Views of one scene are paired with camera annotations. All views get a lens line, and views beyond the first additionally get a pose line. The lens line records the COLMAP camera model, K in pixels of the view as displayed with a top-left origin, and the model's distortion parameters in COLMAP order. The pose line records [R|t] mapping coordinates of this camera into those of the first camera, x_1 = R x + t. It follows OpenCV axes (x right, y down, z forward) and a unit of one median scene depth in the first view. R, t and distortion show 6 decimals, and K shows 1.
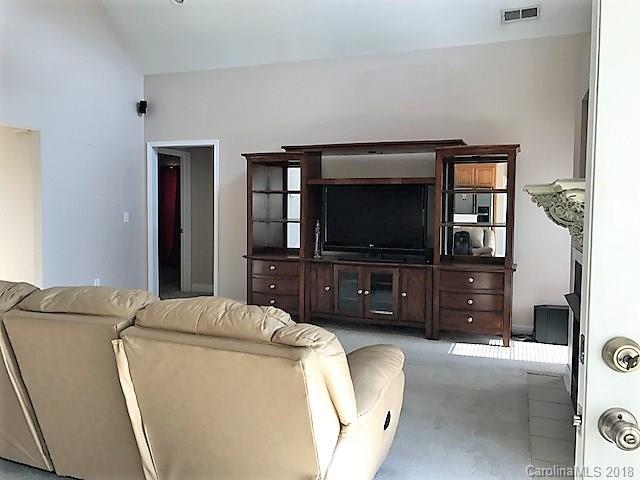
lens RADIAL K [[528.7, 0, 320.0], [0, 528.7, 240.0], [0, 0, 1]] dist [0.065449, -0.113997]
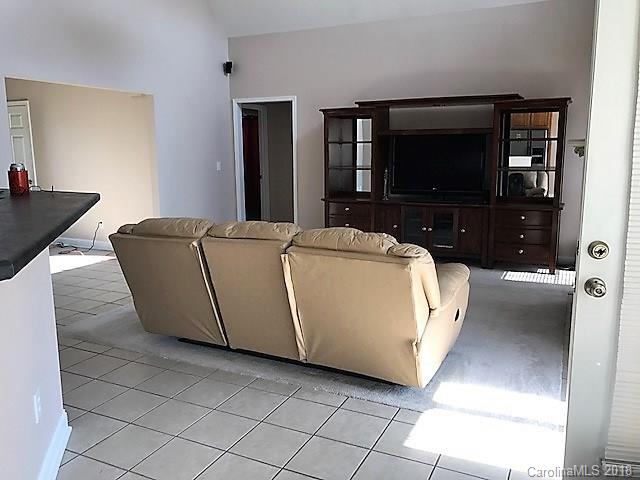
lens RADIAL K [[528.7, 0, 320.0], [0, 528.7, 240.0], [0, 0, 1]] dist [0.065449, -0.113997]
pose [[0.995866, -0.002163, -0.090806, -0.048091], [0.012112, 0.993951, 0.109154, -0.007965], [0.090020, -0.109803, 0.989868, -0.183667]]
